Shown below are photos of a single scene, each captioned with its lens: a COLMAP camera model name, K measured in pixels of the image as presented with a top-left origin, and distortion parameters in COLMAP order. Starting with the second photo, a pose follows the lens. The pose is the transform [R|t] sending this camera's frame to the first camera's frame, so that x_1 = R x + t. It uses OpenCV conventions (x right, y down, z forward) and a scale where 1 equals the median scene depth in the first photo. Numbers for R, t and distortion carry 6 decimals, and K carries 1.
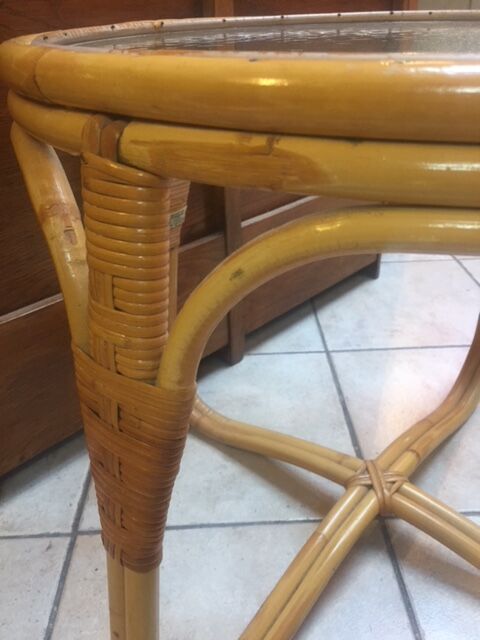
lens RADIAL K [[551.4, 0, 238.9], [0, 551.4, 318.0], [0, 0, 1]] dist [0.049543, -0.019127]
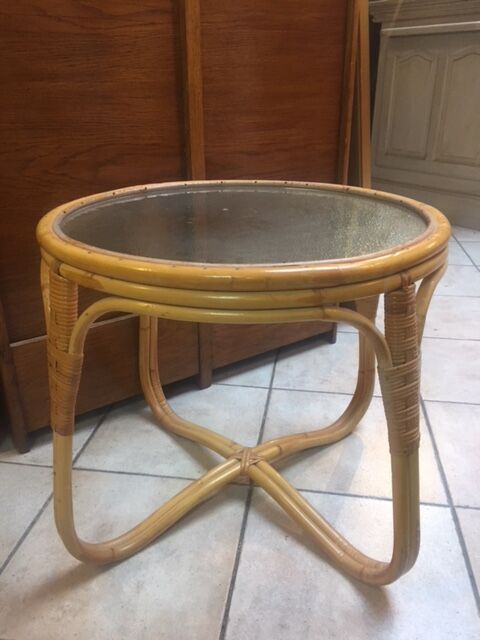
lens RADIAL K [[551.4, 0, 240.2], [0, 551.4, 321.4], [0, 0, 1]] dist [0.049543, -0.019127]
pose [[0.982134, 0.095827, -0.161956, 0.399992], [-0.112189, 0.989127, -0.095084, 0.046627], [0.151083, 0.111555, 0.982206, -0.565937]]
